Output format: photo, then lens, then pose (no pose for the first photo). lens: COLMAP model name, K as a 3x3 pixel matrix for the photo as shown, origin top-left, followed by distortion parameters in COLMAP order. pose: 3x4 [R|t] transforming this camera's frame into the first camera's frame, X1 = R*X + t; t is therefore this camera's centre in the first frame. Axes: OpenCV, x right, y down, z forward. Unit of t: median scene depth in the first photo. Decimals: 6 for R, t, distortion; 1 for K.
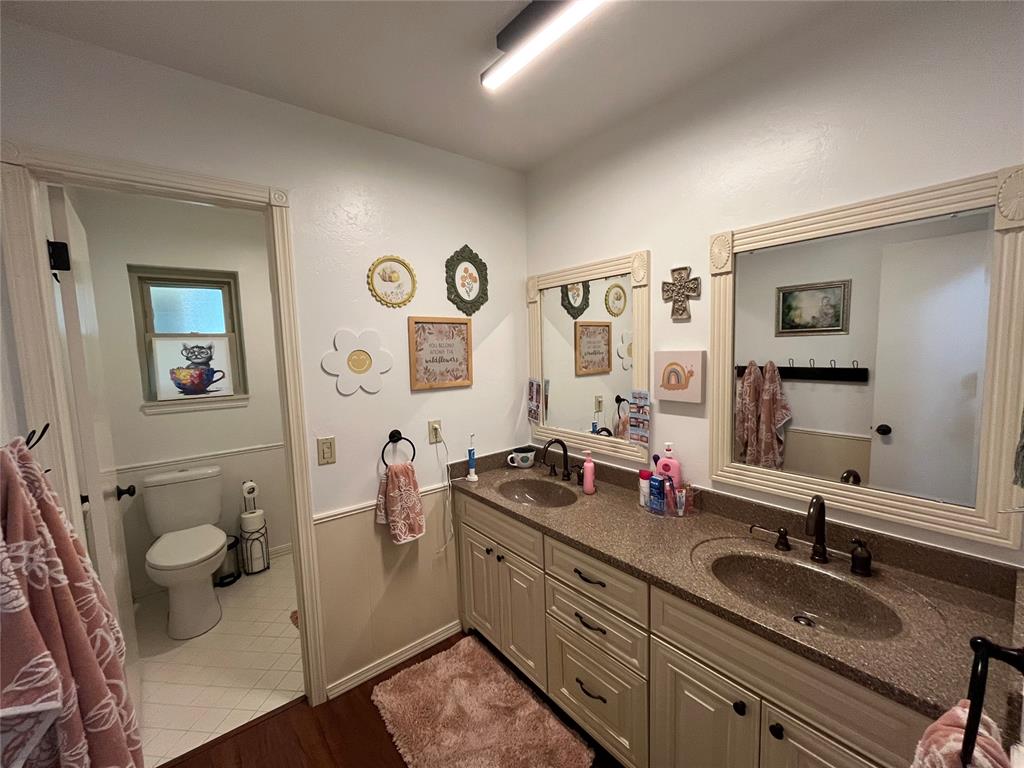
lens RADIAL K [[413.3, 0, 510.6], [0, 413.3, 388.3], [0, 0, 1]] dist [-0.001418, 0.000111]
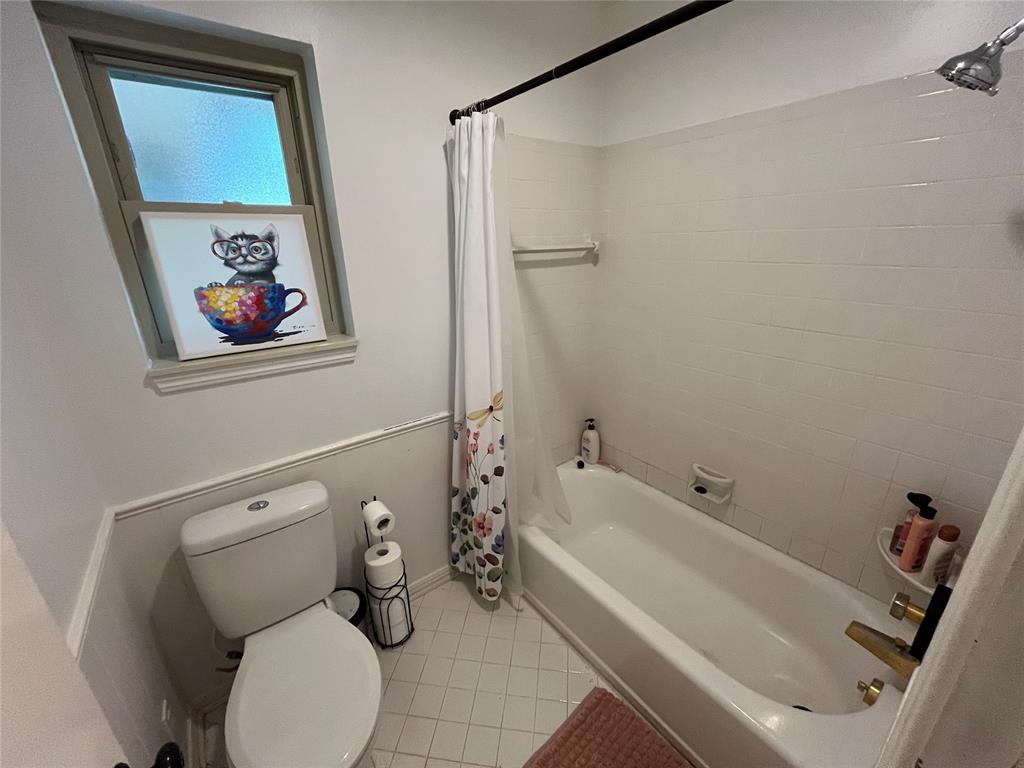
lens RADIAL K [[411.2, 0, 512.0], [0, 411.2, 384.0], [0, 0, 1]] dist [-0.002973, -0.000317]
pose [[0.999828, 0.015008, -0.010858, -0.458946], [-0.011993, 0.971182, 0.238036, -0.053686], [0.014117, -0.237865, 0.971196, 0.531394]]
